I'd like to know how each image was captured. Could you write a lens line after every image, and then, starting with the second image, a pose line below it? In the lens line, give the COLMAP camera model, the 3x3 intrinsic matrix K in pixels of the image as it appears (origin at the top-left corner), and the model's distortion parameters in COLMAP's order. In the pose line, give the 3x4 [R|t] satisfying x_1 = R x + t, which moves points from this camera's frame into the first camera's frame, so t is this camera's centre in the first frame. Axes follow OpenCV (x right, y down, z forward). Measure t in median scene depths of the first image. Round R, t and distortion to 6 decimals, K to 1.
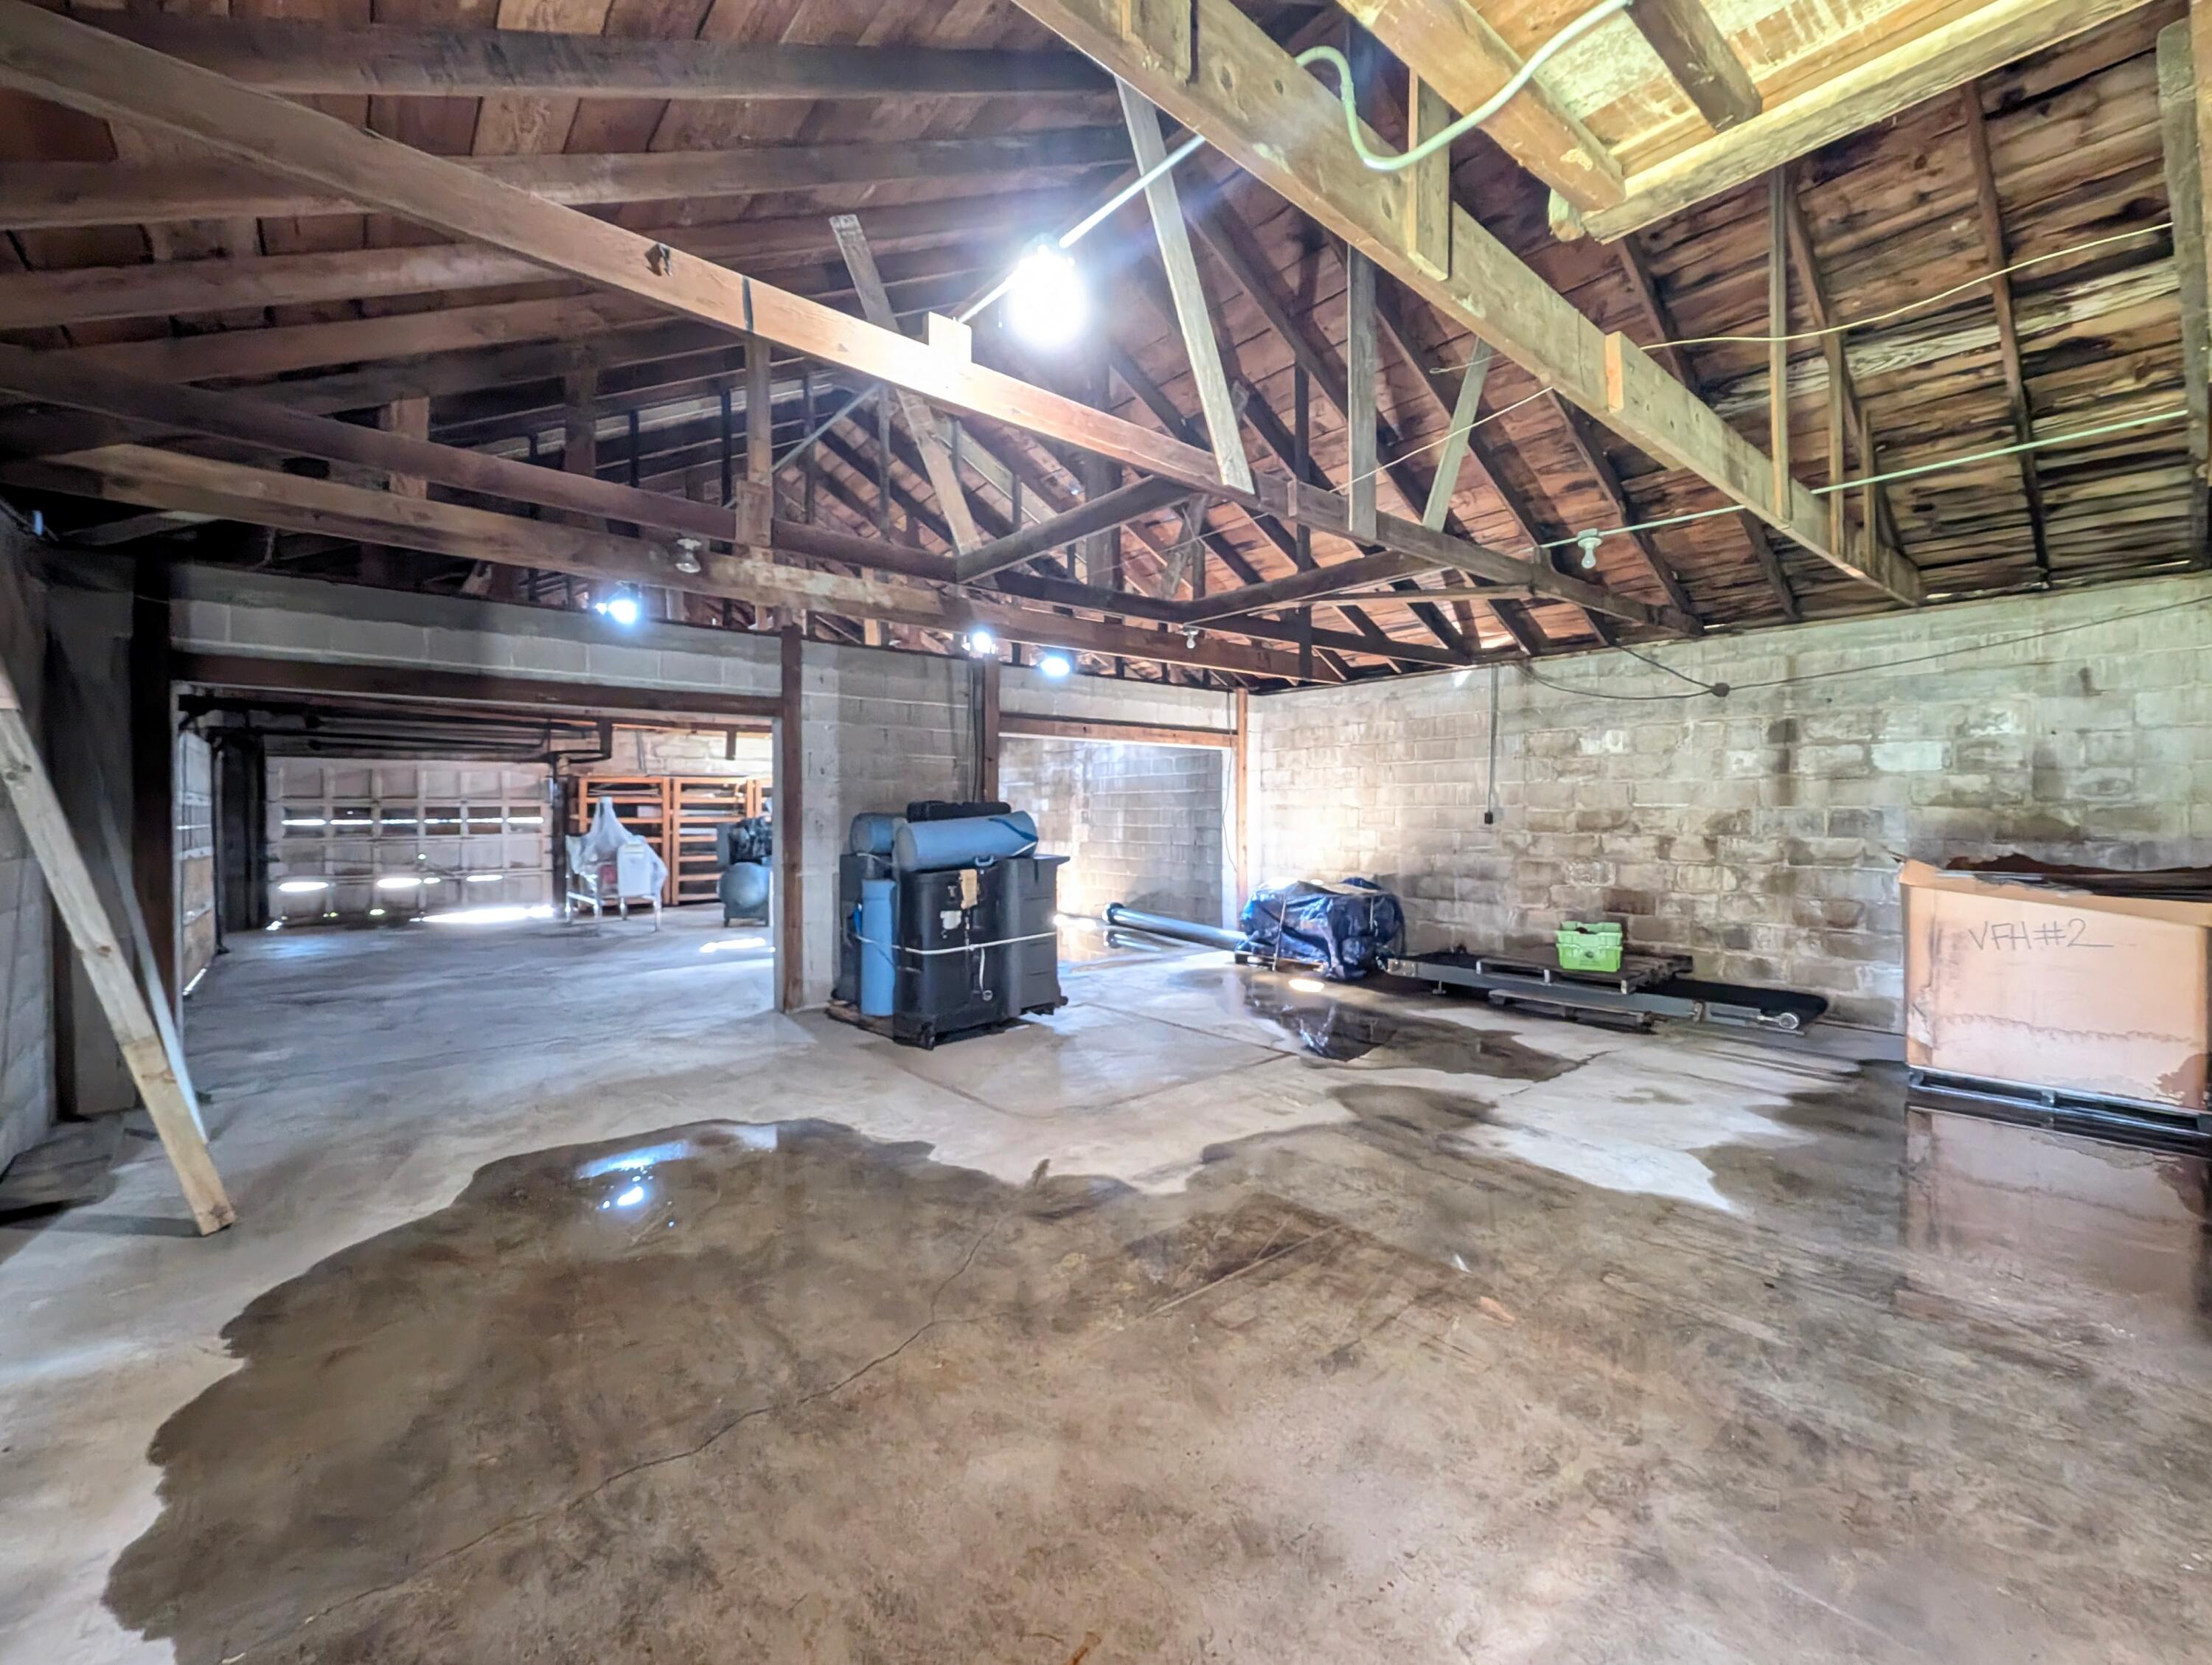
lens RADIAL K [[897.5, 0, 1106.0], [0, 897.5, 832.5], [0, 0, 1]] dist [-0.000565, 0.000376]
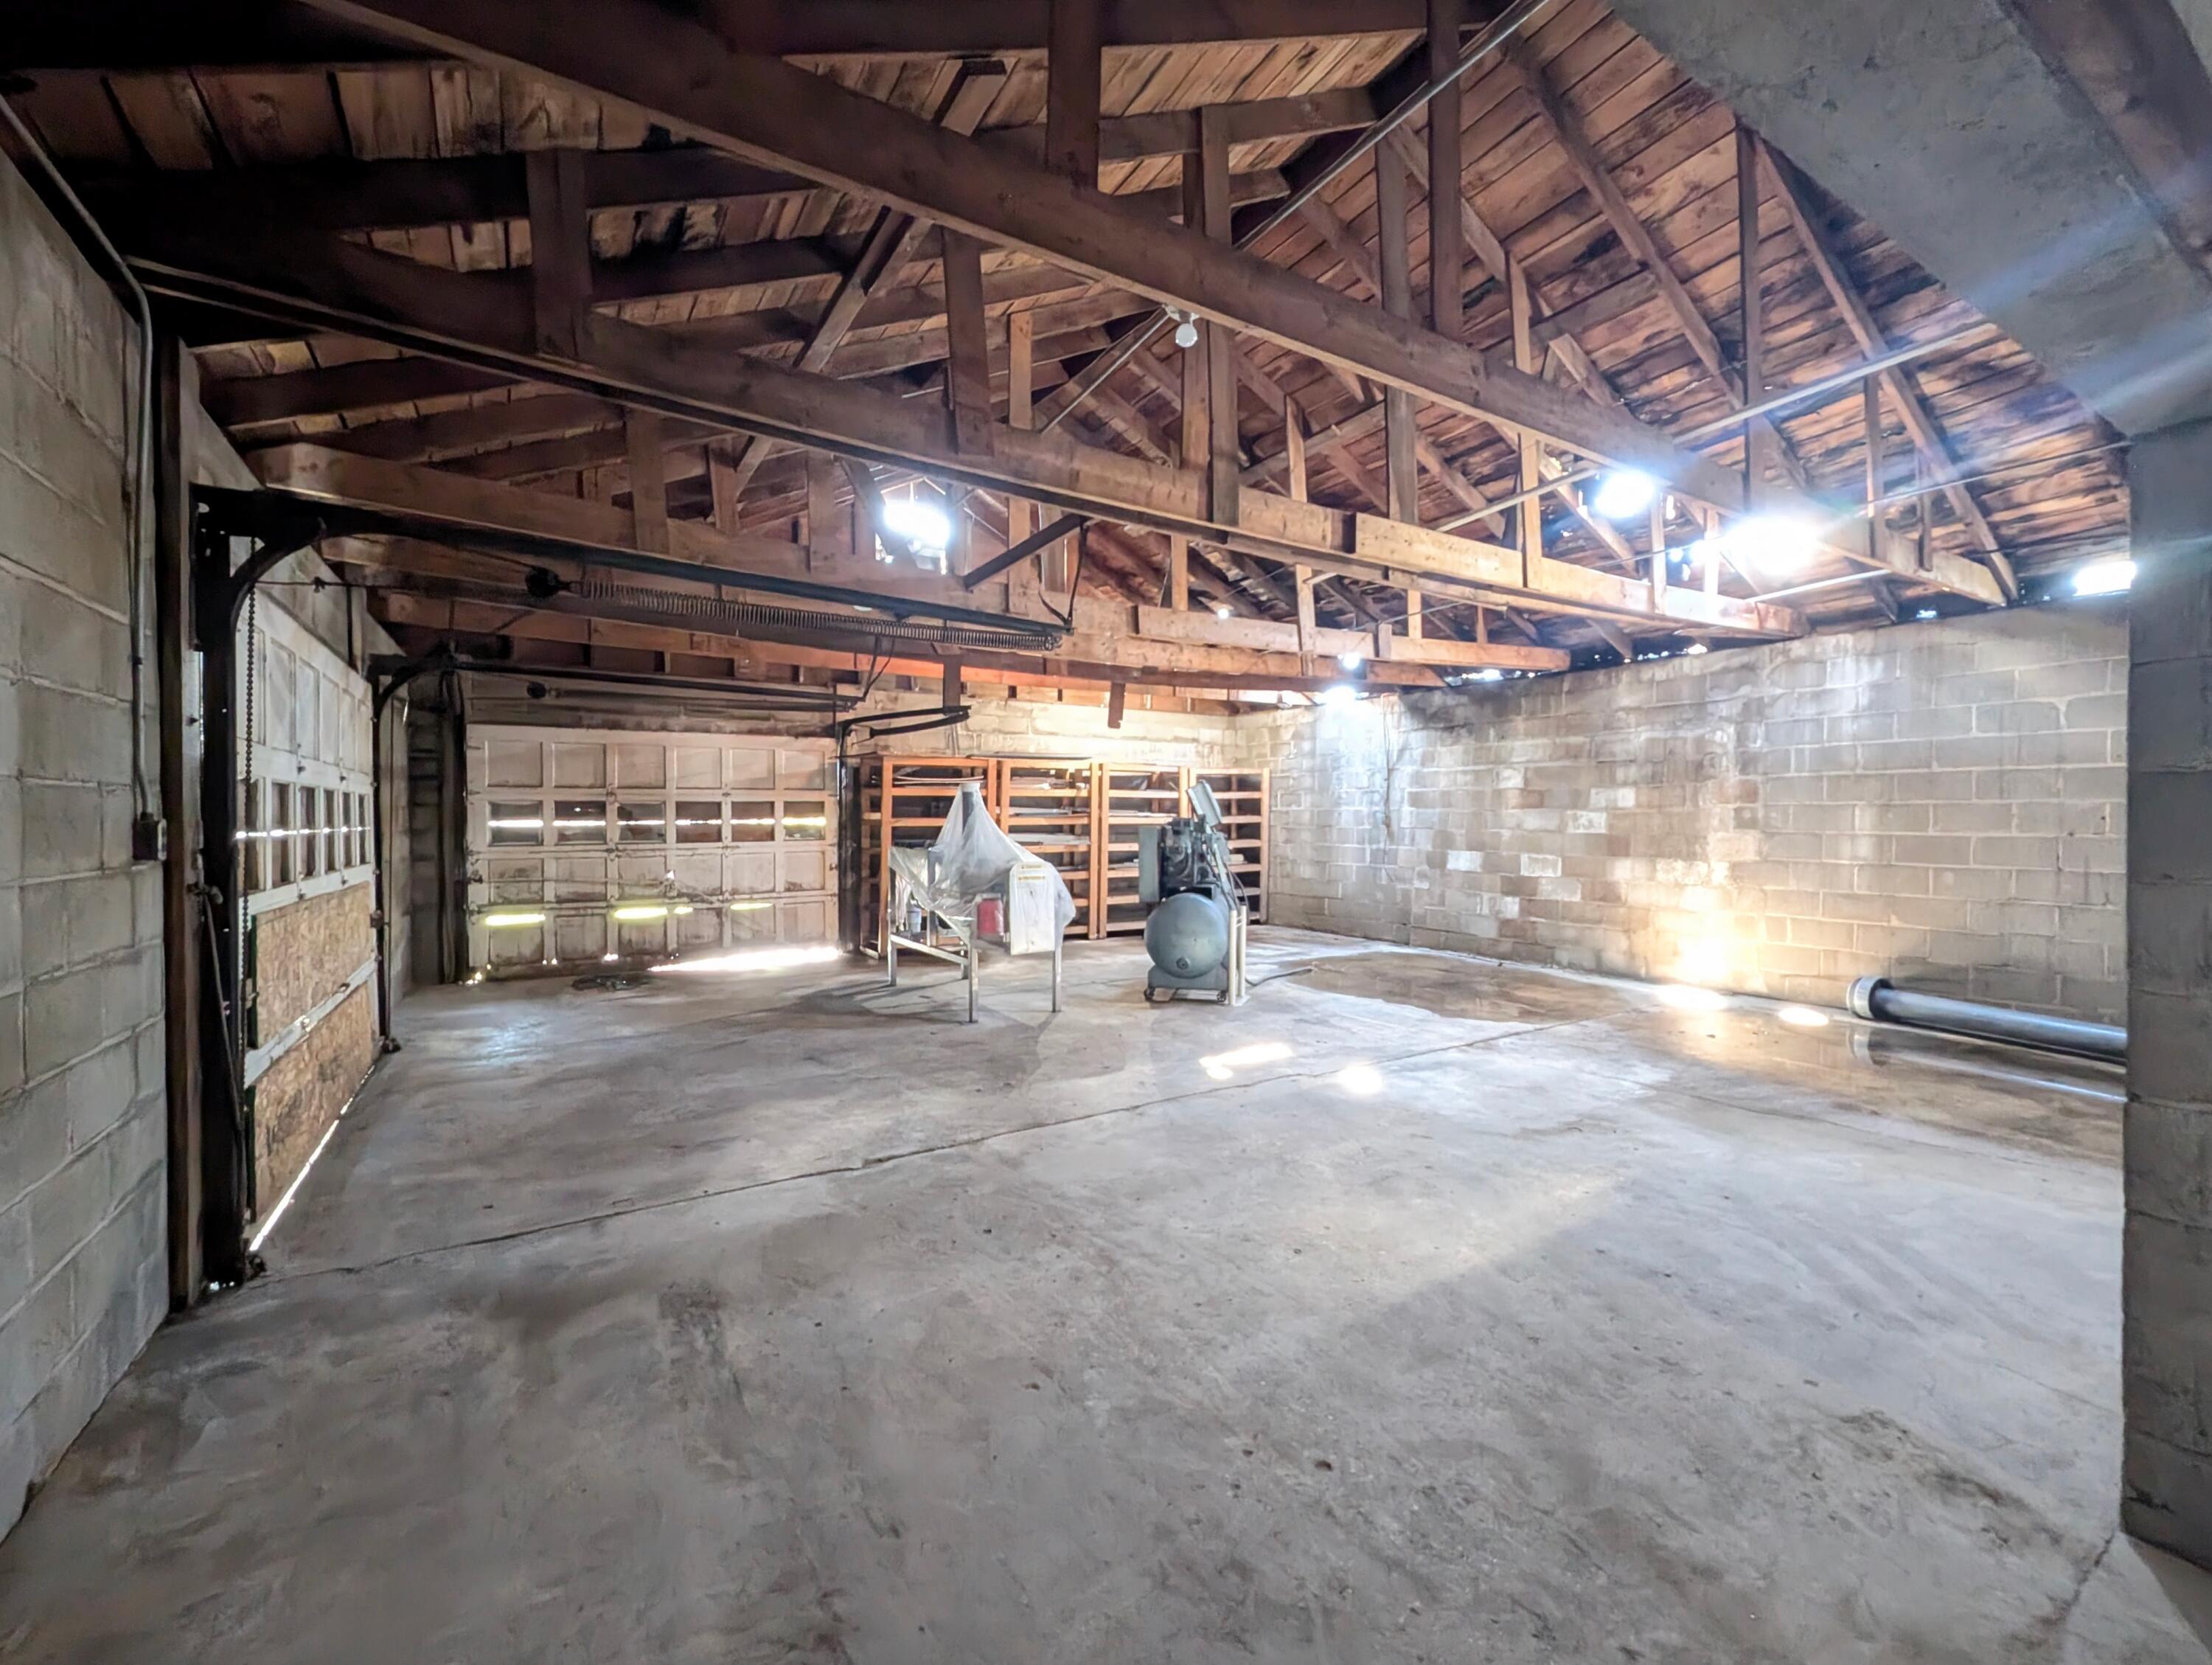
lens RADIAL K [[897.5, 0, 1106.0], [0, 897.5, 832.5], [0, 0, 1]] dist [-0.000565, 0.000376]
pose [[0.989779, 0.003858, -0.142555, -0.343405], [-0.004375, 0.999985, -0.003315, -0.004071], [0.142540, 0.003905, 0.989781, 0.378662]]
